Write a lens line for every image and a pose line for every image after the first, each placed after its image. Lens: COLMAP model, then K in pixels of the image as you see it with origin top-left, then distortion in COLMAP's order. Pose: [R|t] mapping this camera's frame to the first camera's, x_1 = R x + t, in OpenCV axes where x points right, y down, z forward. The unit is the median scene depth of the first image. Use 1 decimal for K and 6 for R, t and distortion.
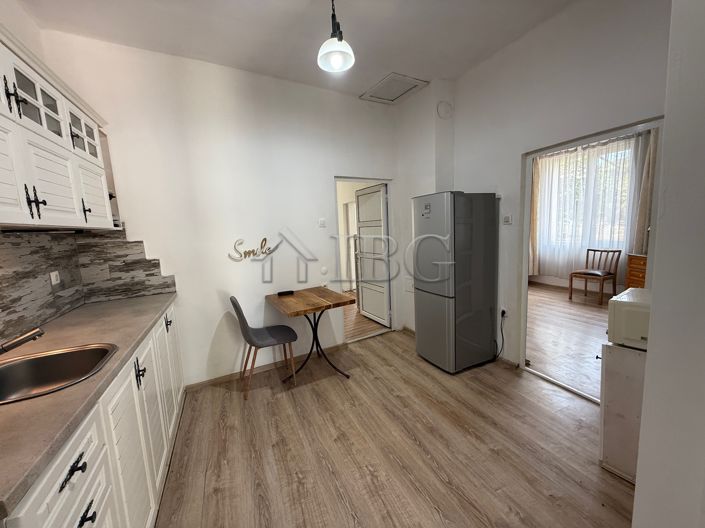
lens RADIAL K [[281.3, 0, 350.2], [0, 281.3, 263.7], [0, 0, 1]] dist [0.000164, 0.000079]
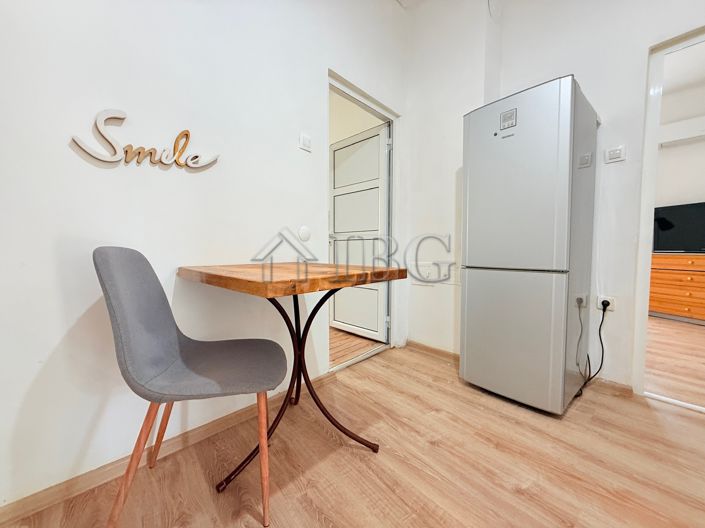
lens RADIAL K [[281.3, 0, 351.1], [0, 281.3, 263.4], [0, 0, 1]] dist [0.000164, 0.000079]
pose [[0.960800, 0.037790, 0.274656, -0.208005], [-0.013539, 0.995880, -0.089659, 0.174480], [-0.276913, 0.082426, 0.957353, 0.649736]]
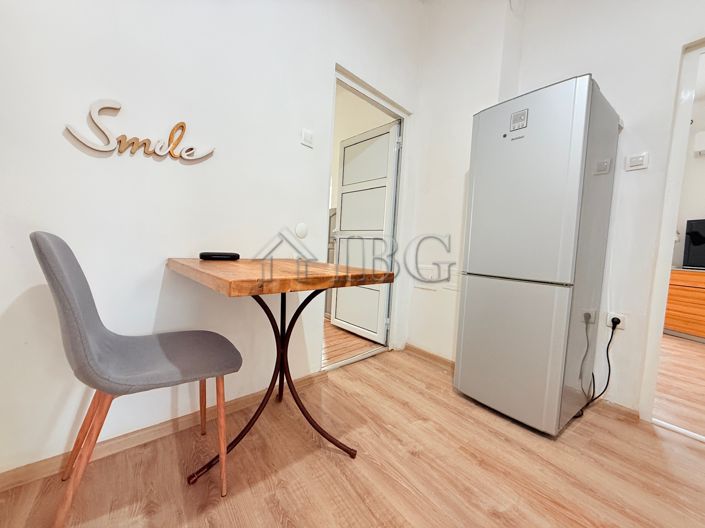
lens RADIAL K [[281.3, 0, 350.9], [0, 281.3, 263.6], [0, 0, 1]] dist [0.000164, 0.000079]
pose [[0.970941, 0.088825, 0.222226, -0.156417], [-0.073568, 0.994388, -0.076033, 0.164179], [-0.227733, 0.057475, 0.972026, 0.648901]]
